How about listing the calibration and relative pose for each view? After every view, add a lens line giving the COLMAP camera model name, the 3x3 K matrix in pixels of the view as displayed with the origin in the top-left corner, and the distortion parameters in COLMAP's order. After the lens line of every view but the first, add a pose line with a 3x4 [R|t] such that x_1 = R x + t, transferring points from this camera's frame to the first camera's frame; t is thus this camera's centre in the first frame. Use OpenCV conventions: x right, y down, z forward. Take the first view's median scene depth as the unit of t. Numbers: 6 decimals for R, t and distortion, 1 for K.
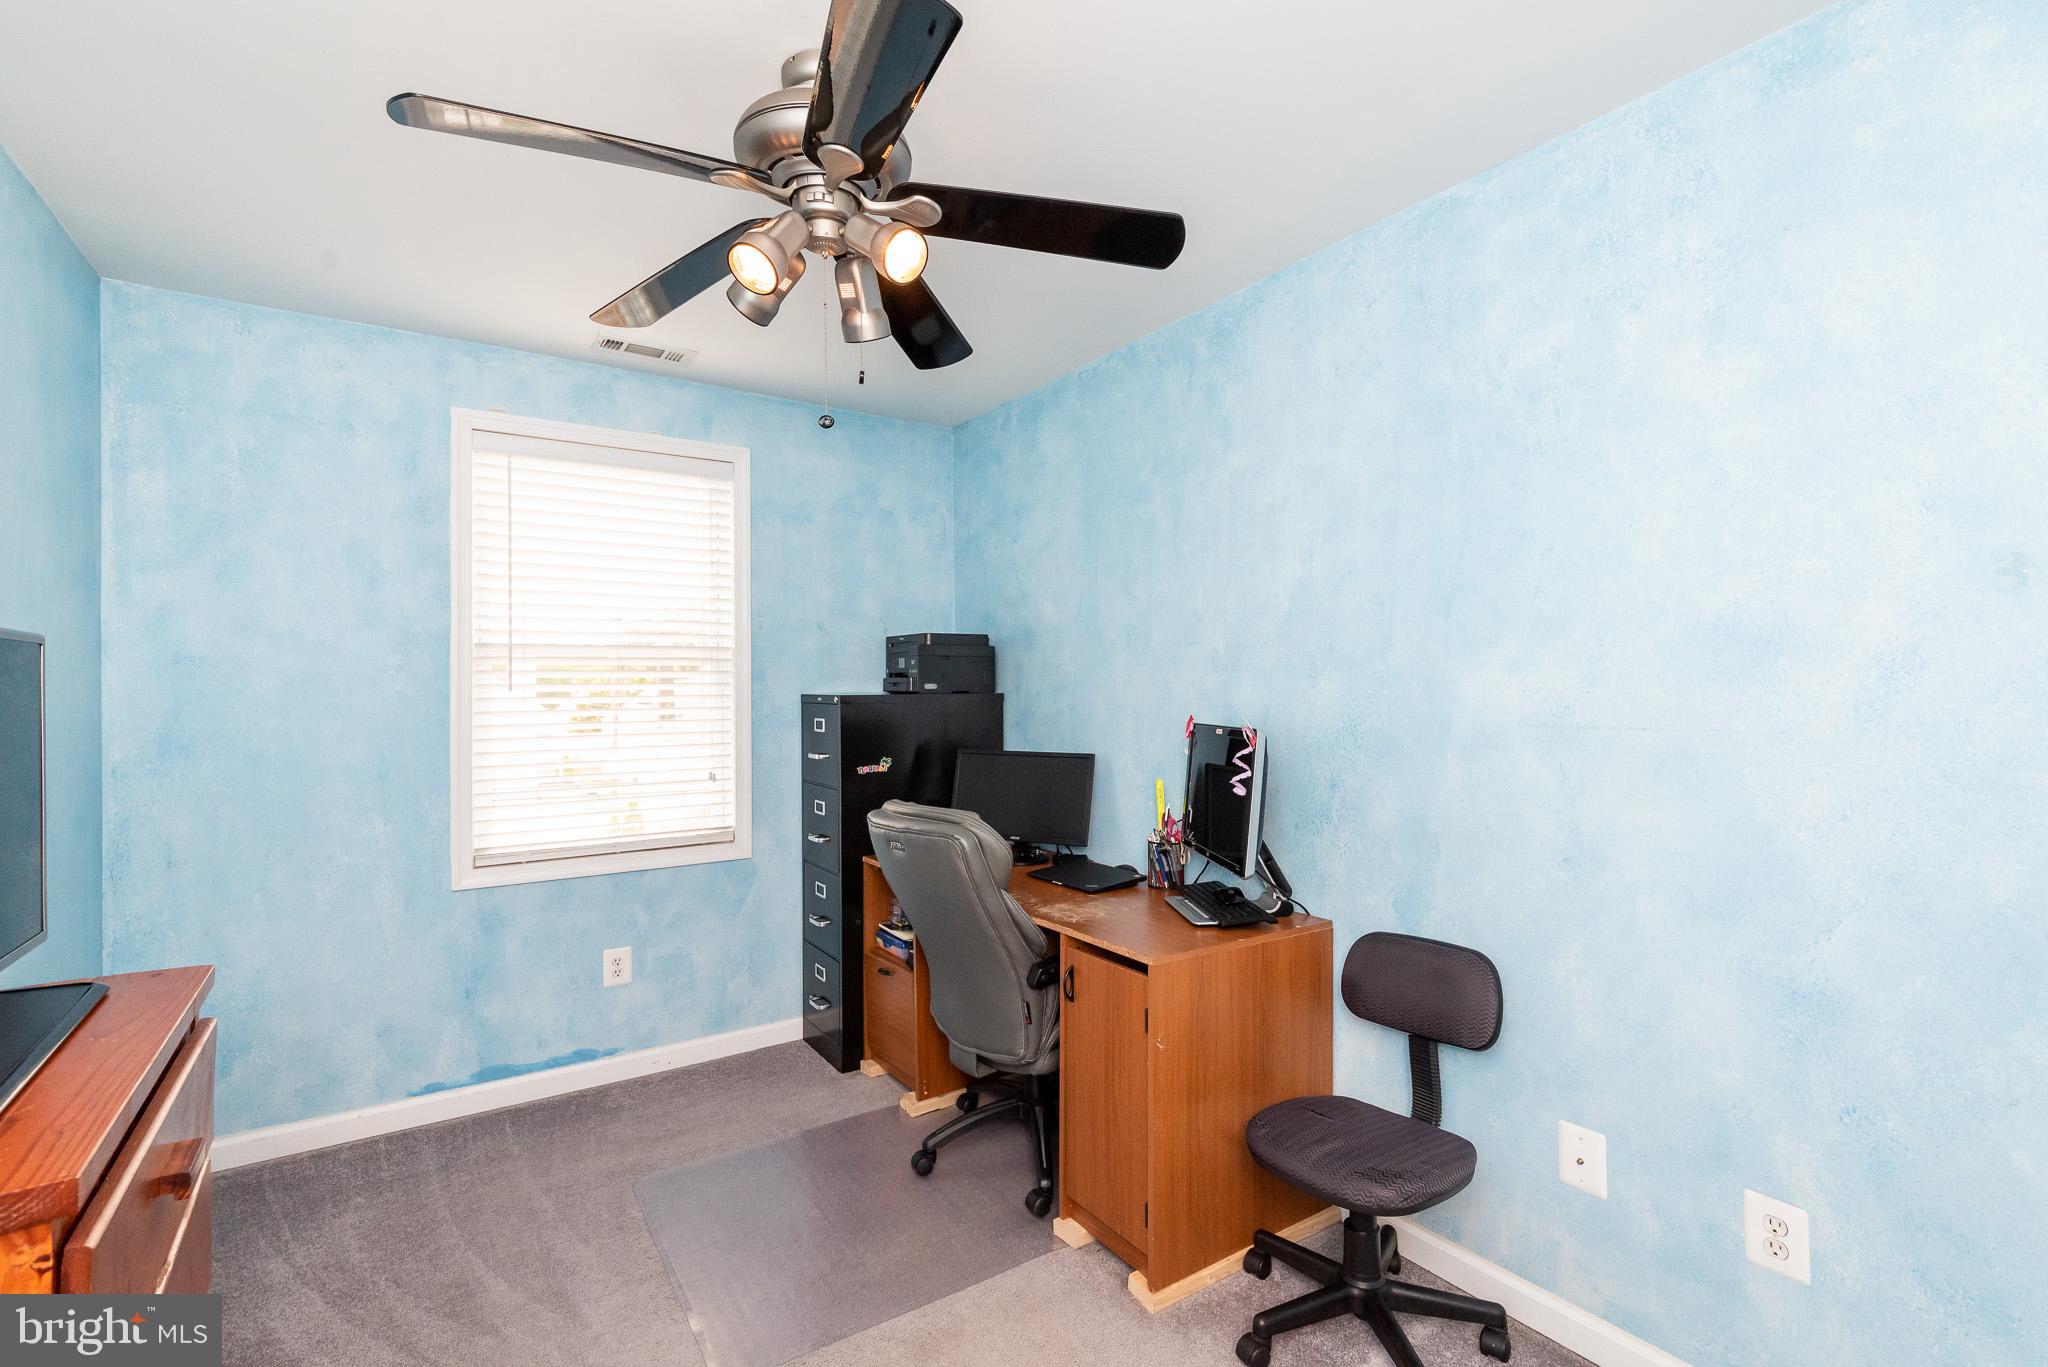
lens RADIAL K [[910.0, 0, 1039.8], [0, 910.0, 672.6], [0, 0, 1]] dist [0.000297, 0.000085]
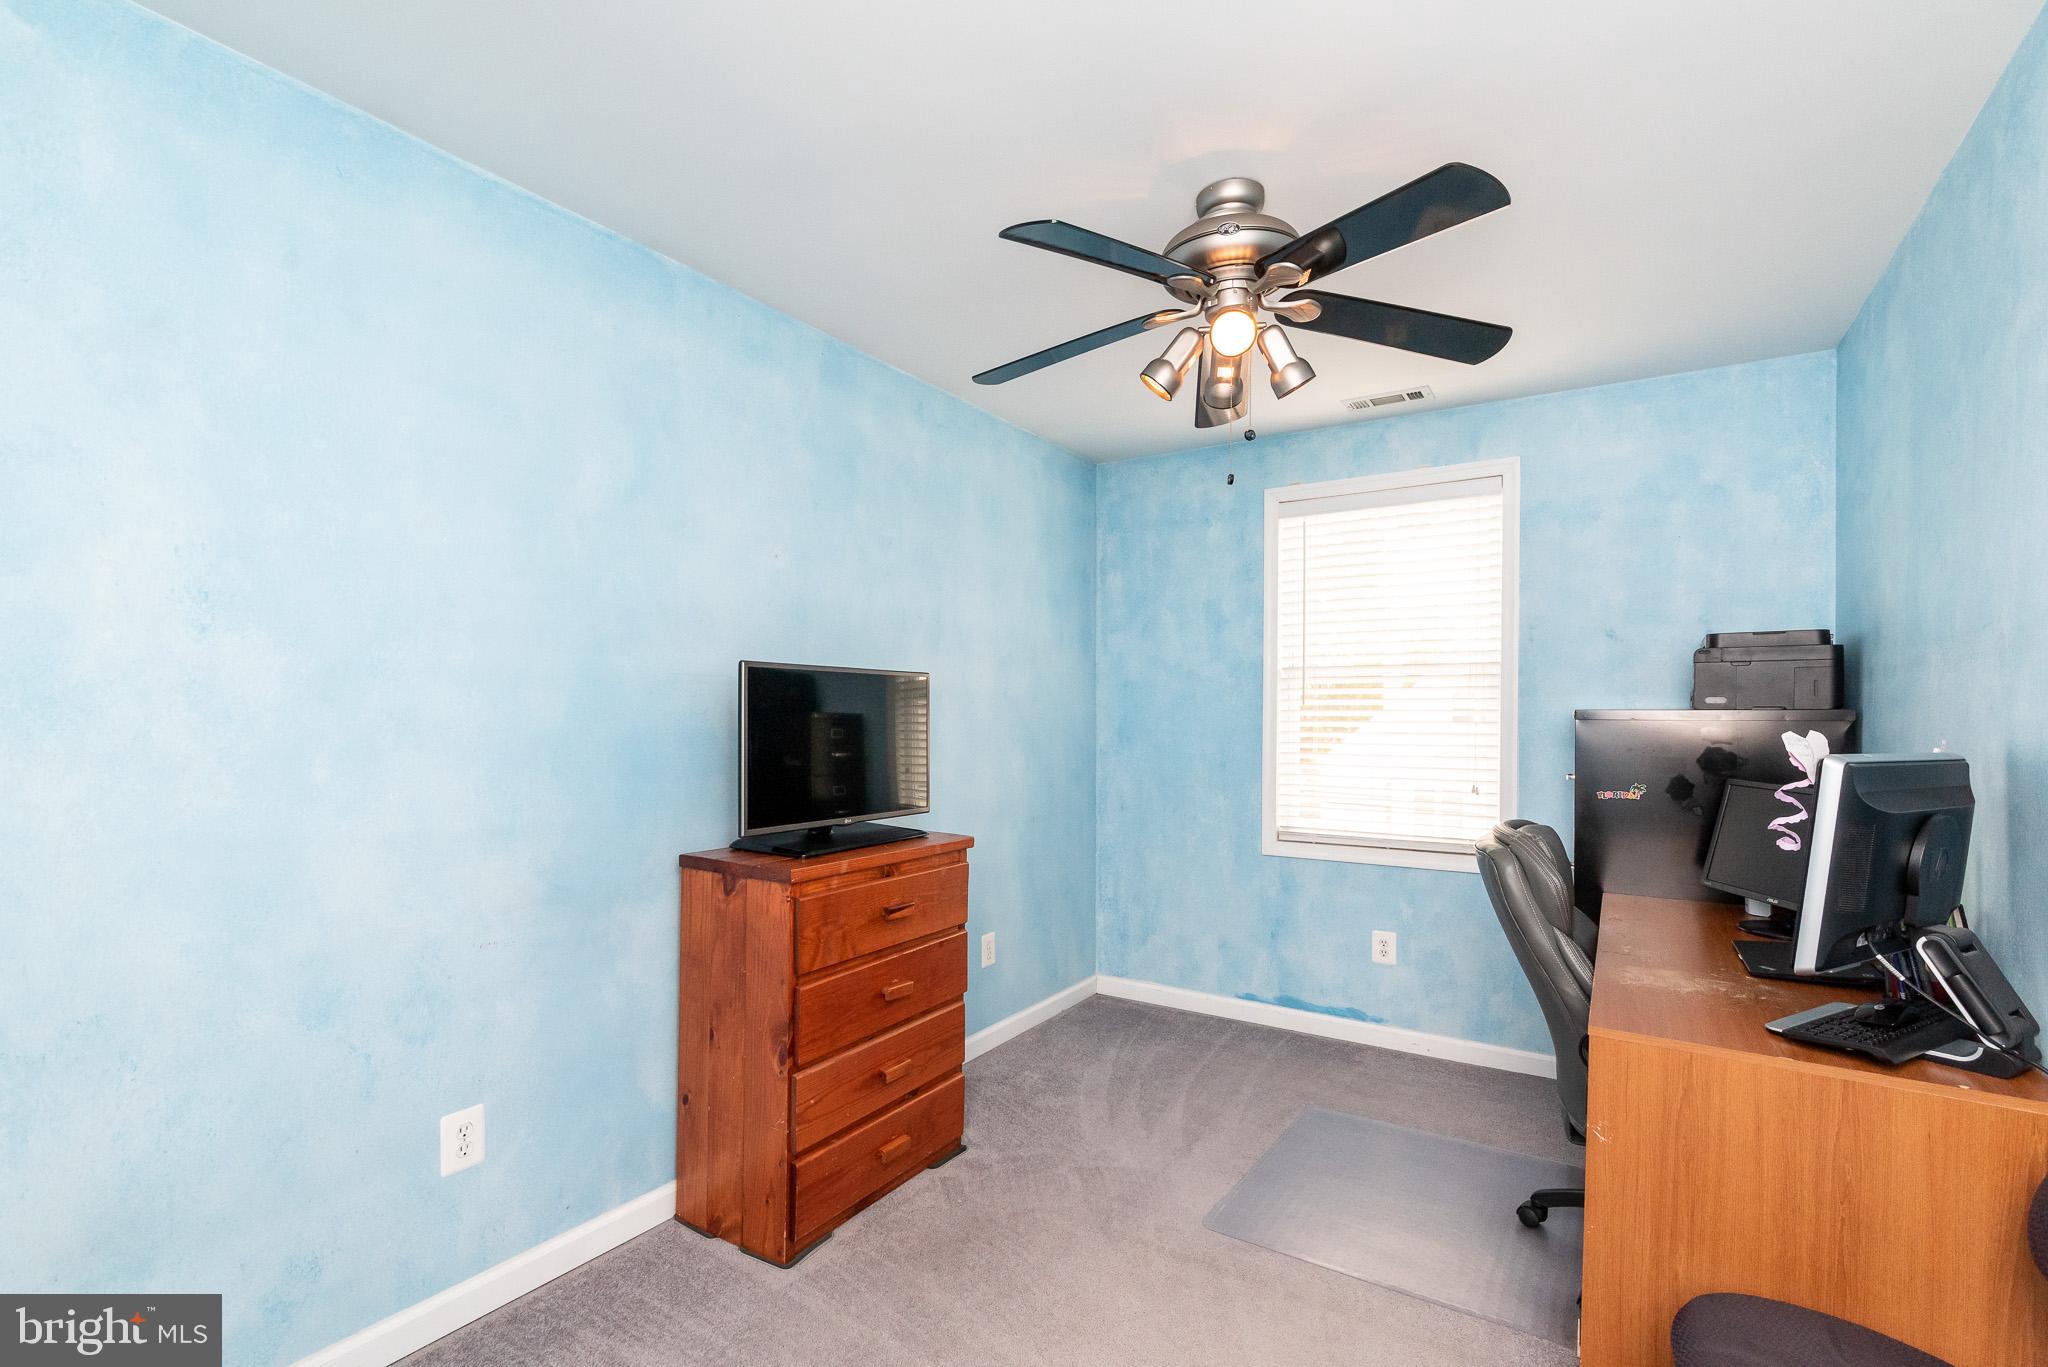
lens RADIAL K [[910.0, 0, 1004.3], [0, 910.0, 707.6], [0, 0, 1]] dist [0.000297, 0.000085]
pose [[0.397142, 0.002213, -0.917754, 0.421983], [0.007663, 0.999954, 0.005727, 0.014493], [0.917725, -0.009307, 0.397107, 0.126531]]
